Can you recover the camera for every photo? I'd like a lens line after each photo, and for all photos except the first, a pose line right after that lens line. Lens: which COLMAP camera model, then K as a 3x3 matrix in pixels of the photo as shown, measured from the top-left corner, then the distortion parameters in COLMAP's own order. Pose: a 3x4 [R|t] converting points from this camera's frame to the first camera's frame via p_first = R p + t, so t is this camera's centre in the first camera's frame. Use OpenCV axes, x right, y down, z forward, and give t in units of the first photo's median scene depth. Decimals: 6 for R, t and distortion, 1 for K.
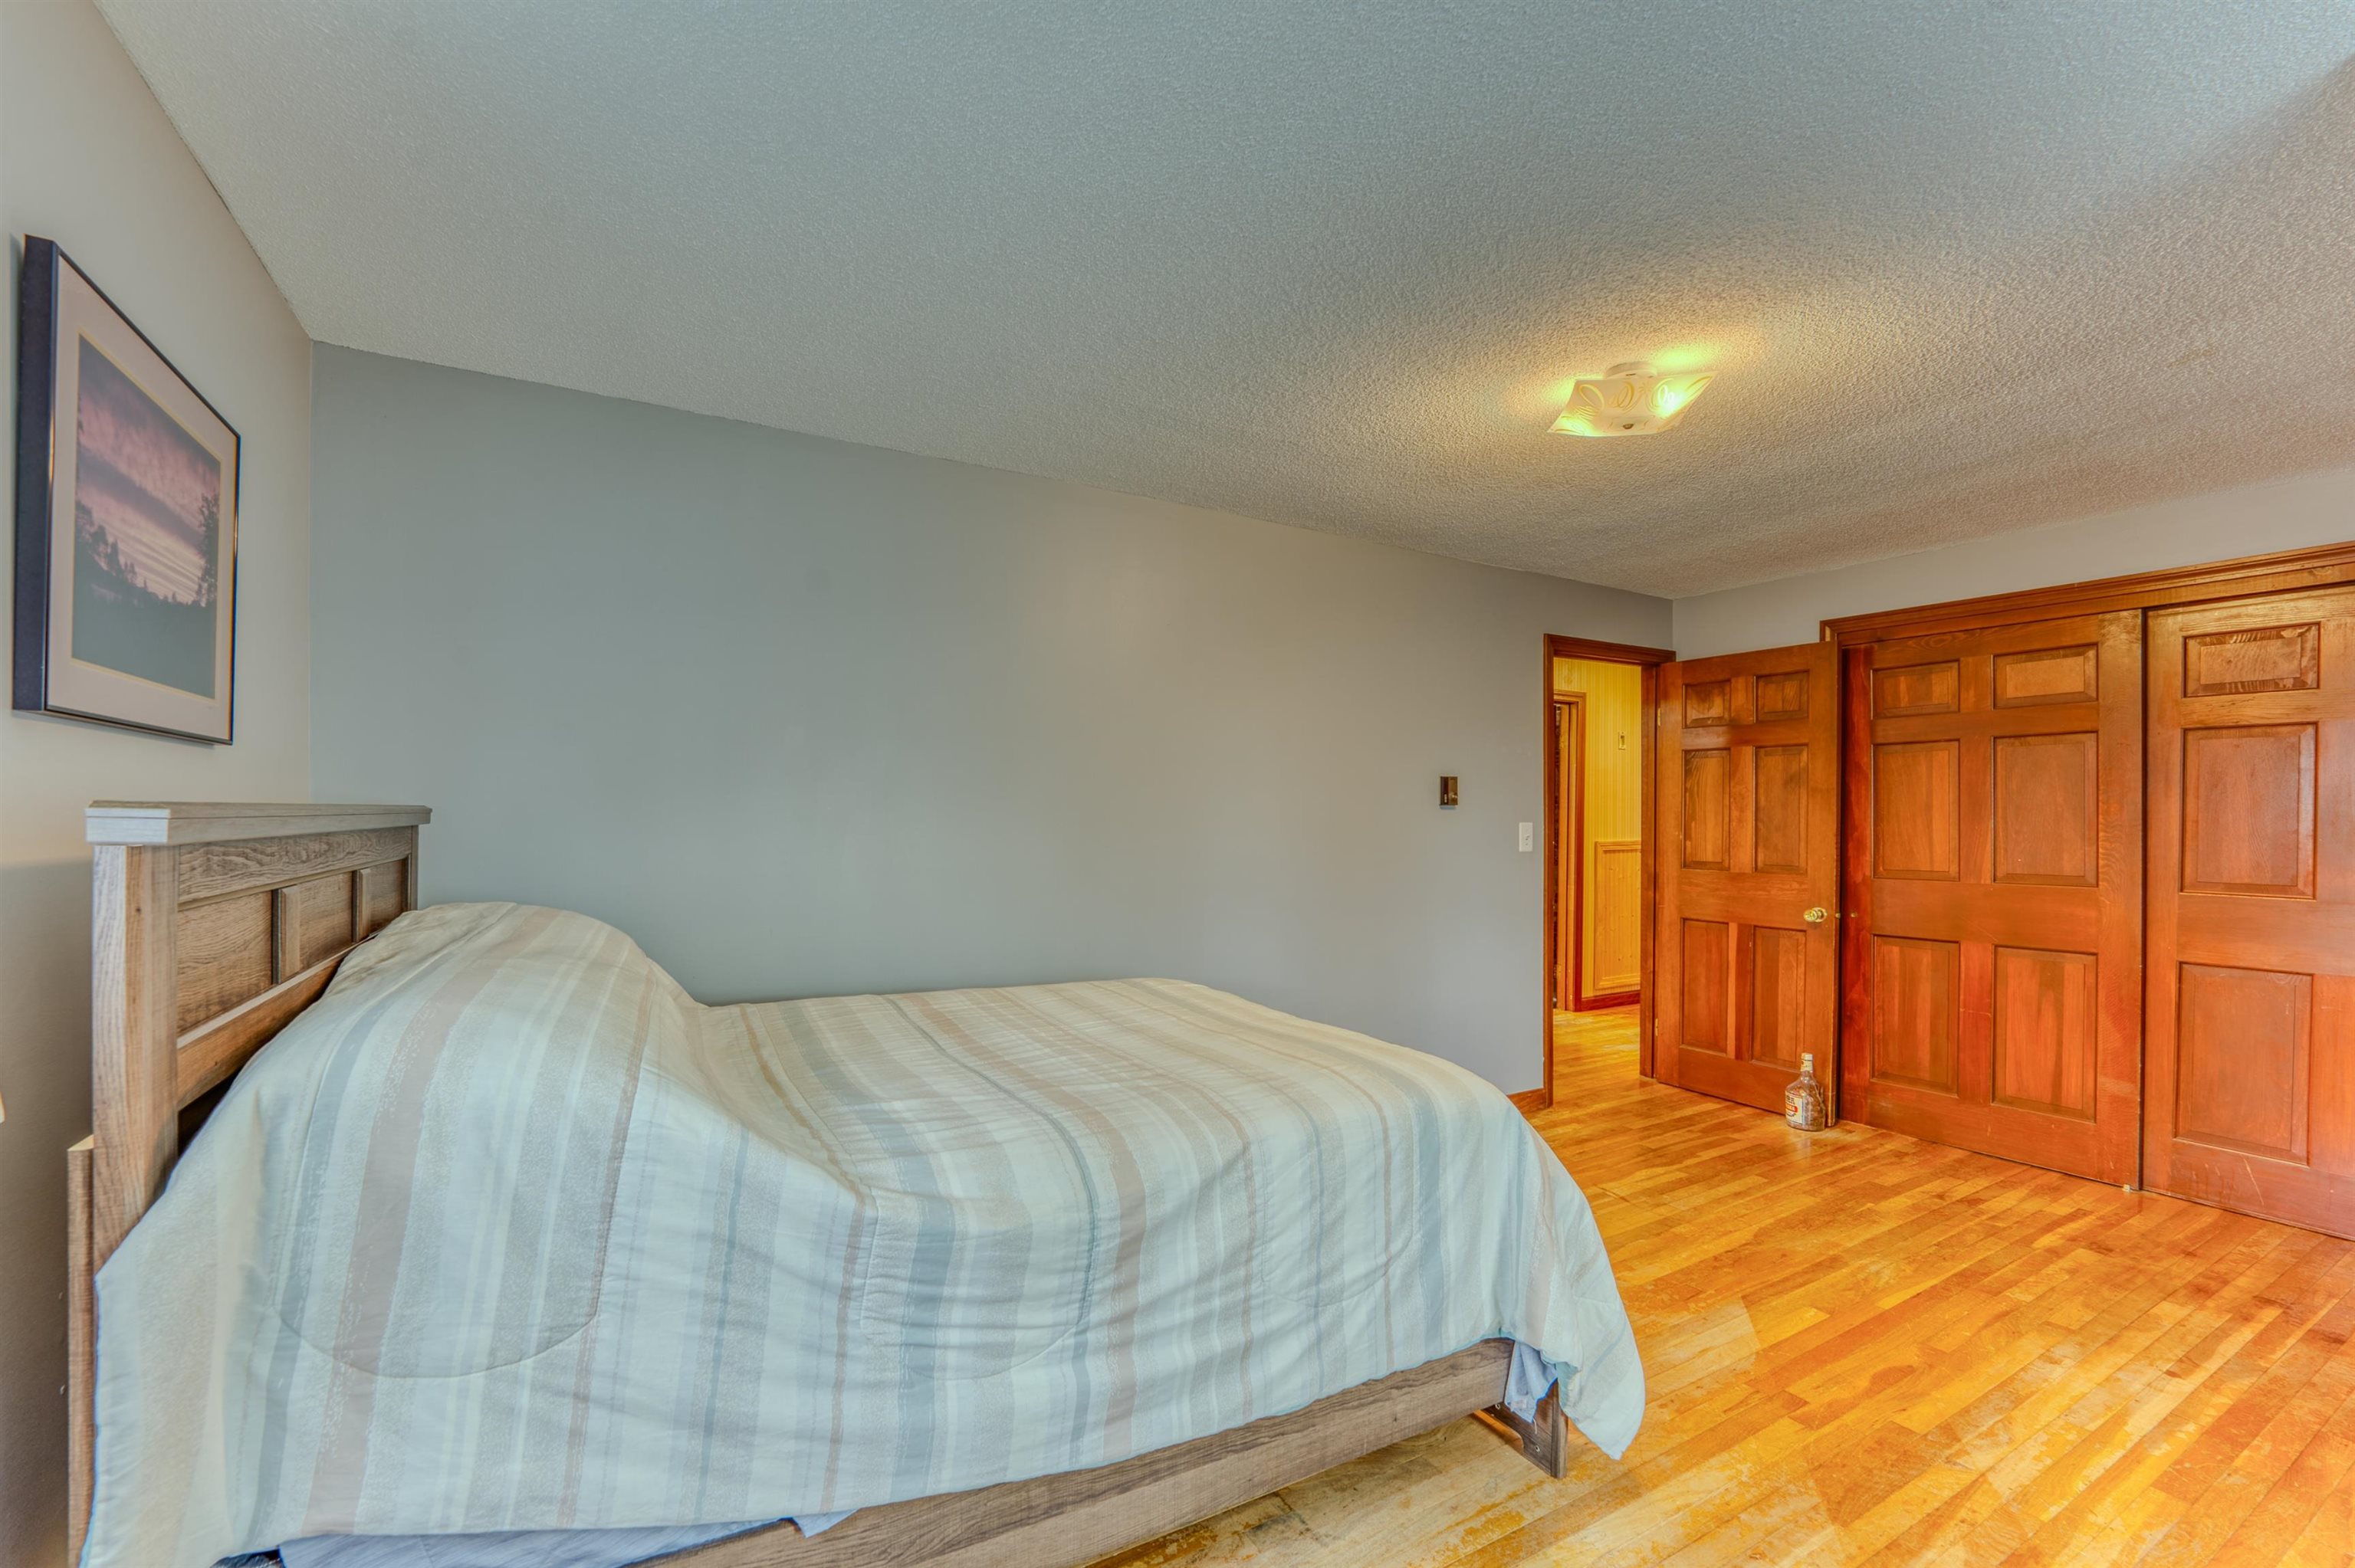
lens RADIAL K [[978.7, 0, 1175.3], [0, 978.7, 808.2], [0, 0, 1]] dist [-0.000026, 0.000215]
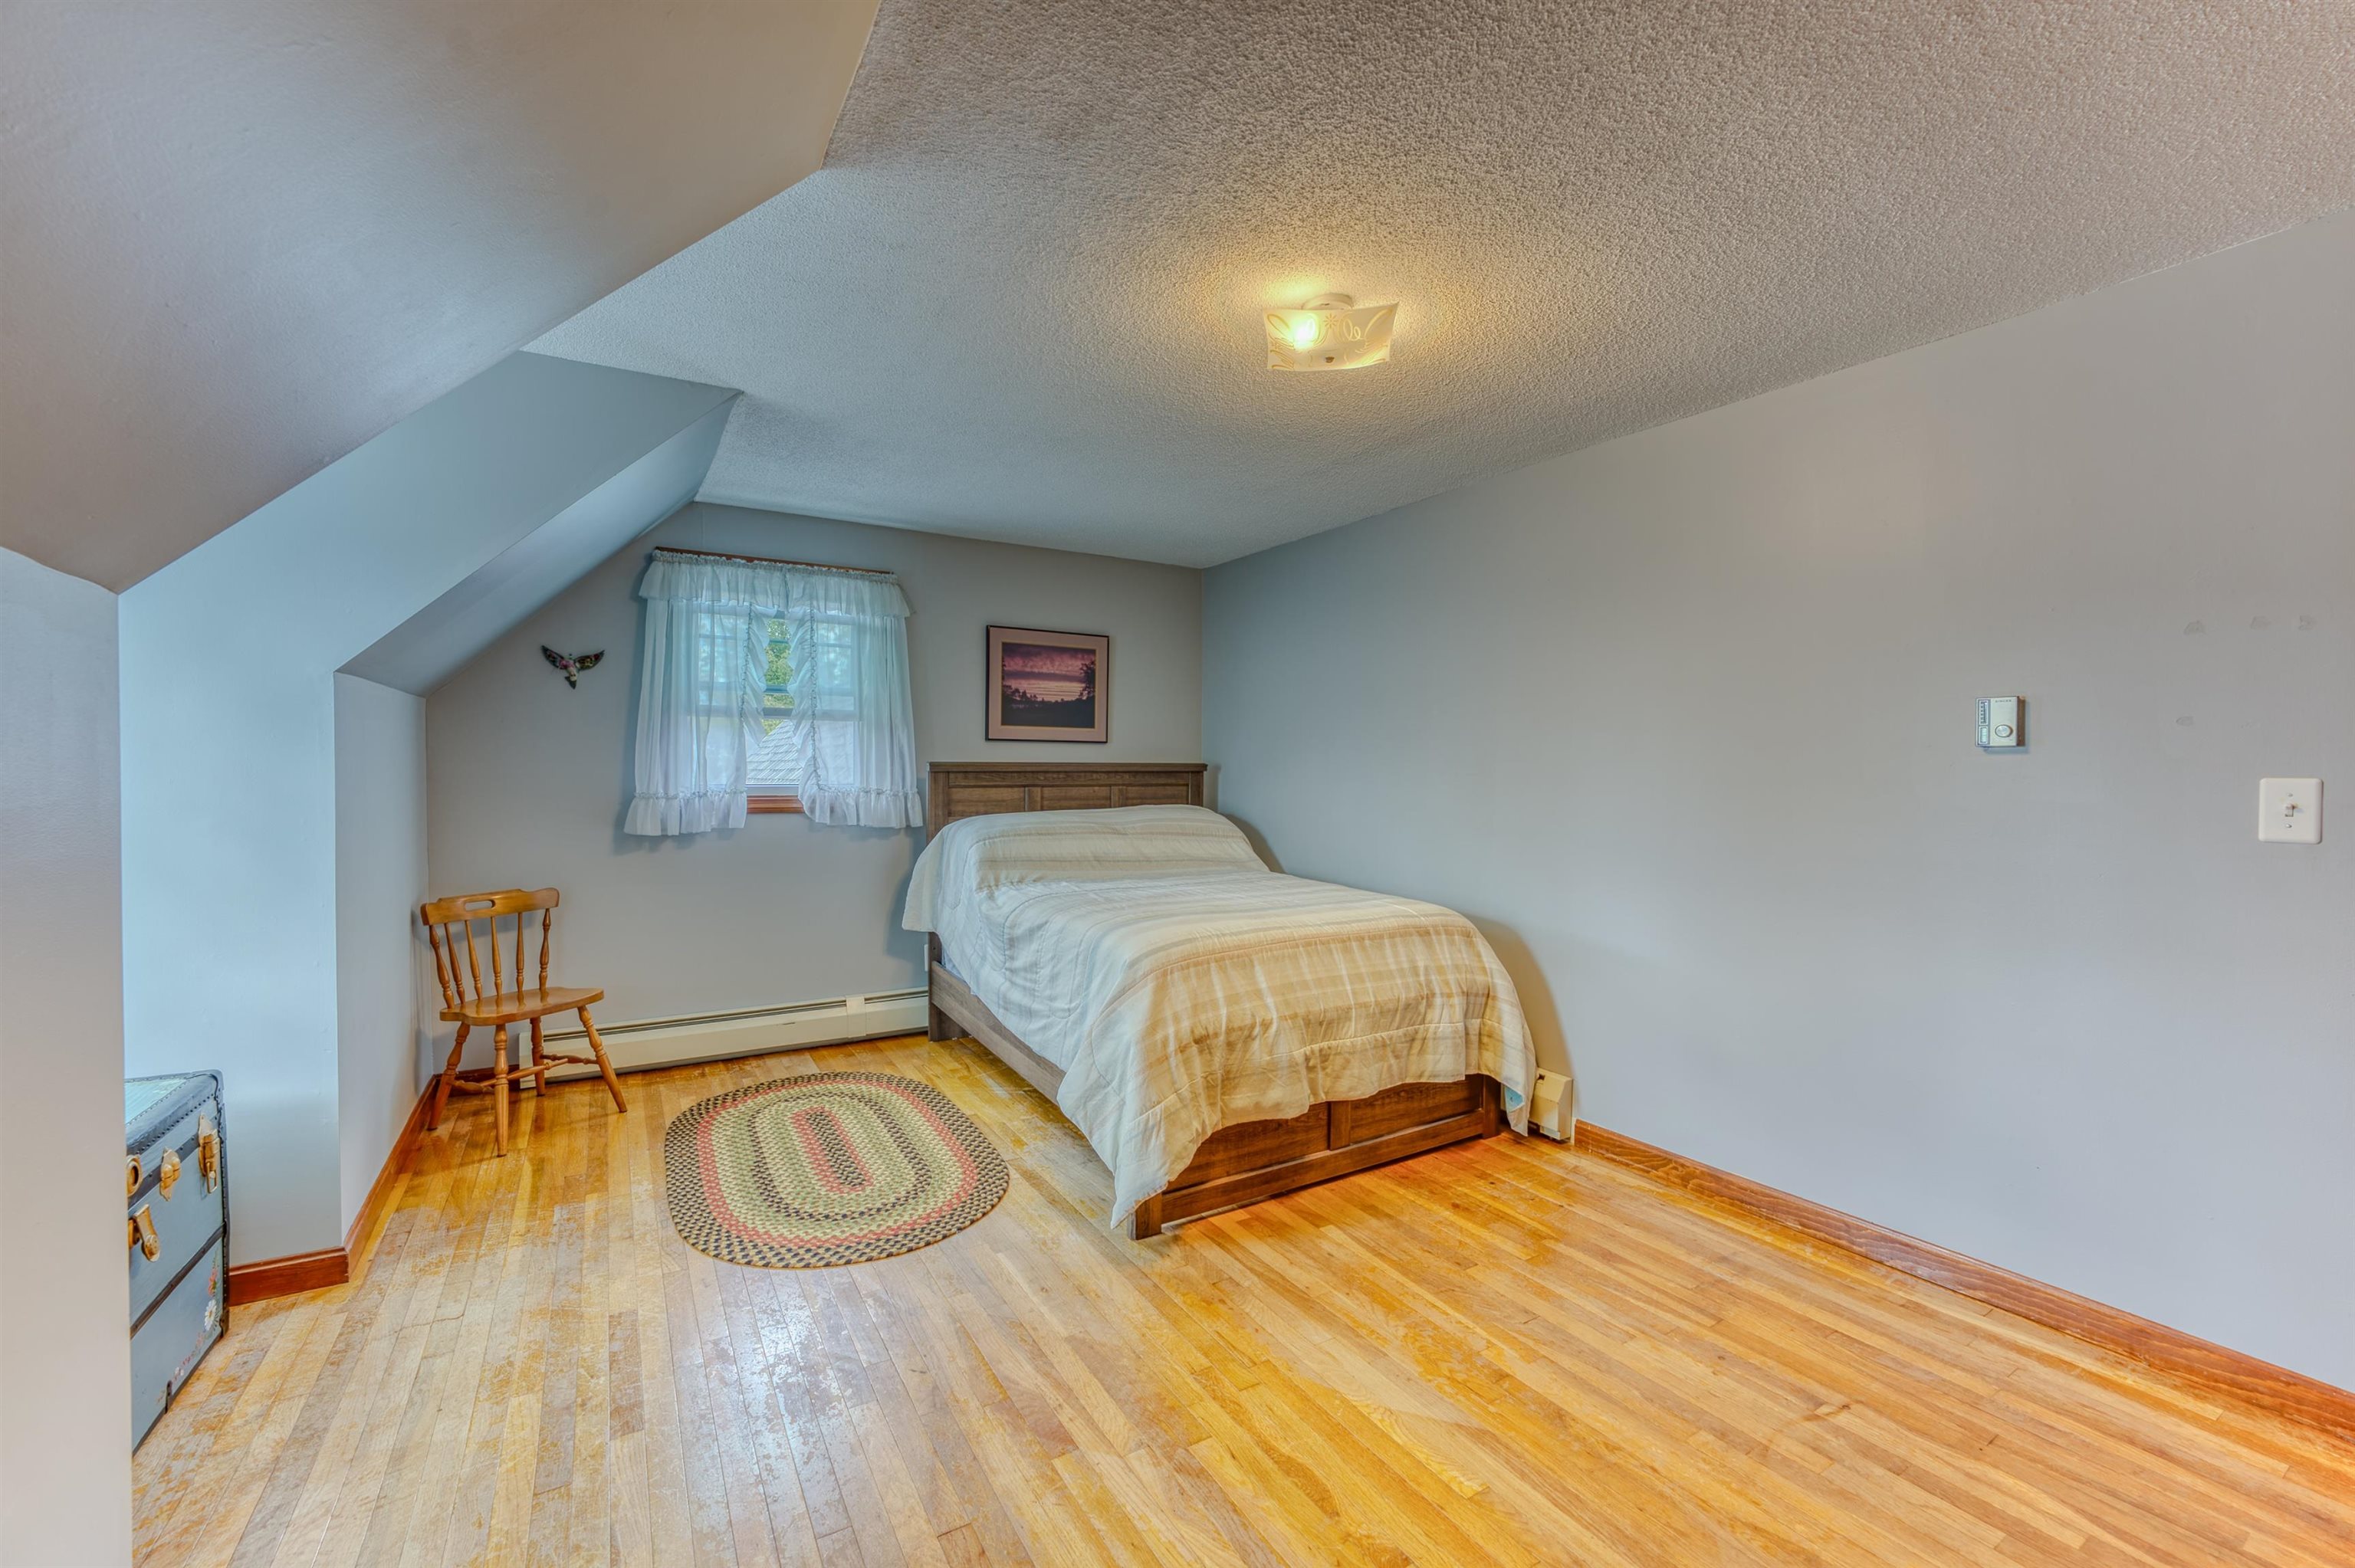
lens RADIAL K [[978.7, 0, 1179.8], [0, 978.7, 776.9], [0, 0, 1]] dist [-0.000026, 0.000215]
pose [[0.001603, -0.000491, -0.999999, 1.541684], [-0.001033, 0.999999, -0.000493, 0.030067], [0.999998, 0.001034, 0.001602, 0.925298]]
